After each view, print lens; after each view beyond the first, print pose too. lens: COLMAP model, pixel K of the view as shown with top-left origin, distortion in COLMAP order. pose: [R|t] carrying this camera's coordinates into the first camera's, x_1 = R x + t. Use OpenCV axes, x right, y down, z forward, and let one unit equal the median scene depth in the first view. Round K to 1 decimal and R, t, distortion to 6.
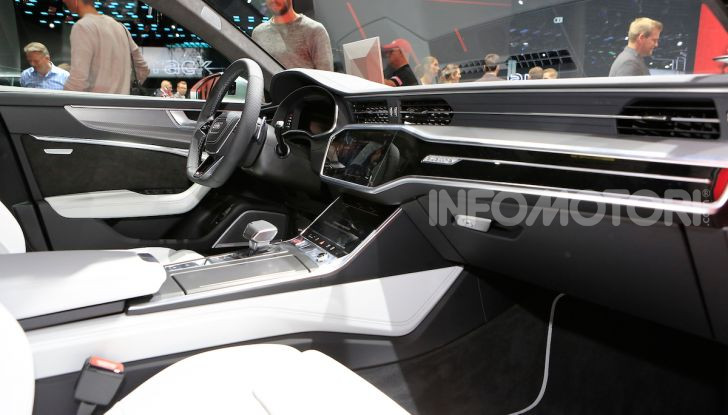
lens RADIAL K [[505.7, 0, 364.0], [0, 505.7, 207.5], [0, 0, 1]] dist [-0.103460, 0.076988]
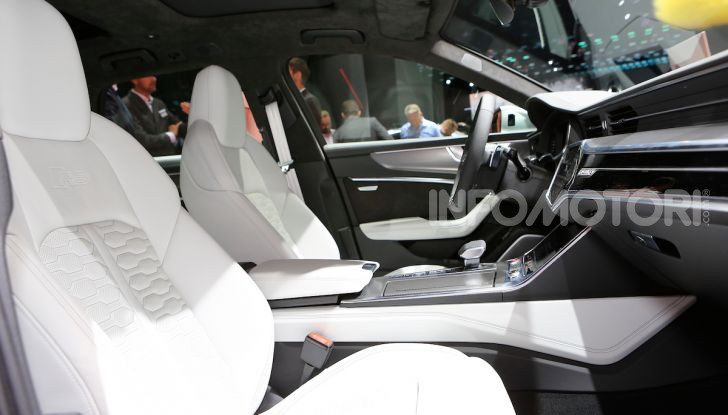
lens RADIAL K [[505.7, 0, 364.0], [0, 505.7, 207.5], [0, 0, 1]] dist [-0.103460, 0.076988]
pose [[0.724575, -0.038942, -0.688094, 0.376624], [-0.005542, 0.998041, -0.062319, 0.025104], [0.689173, 0.048968, 0.722940, 0.033510]]
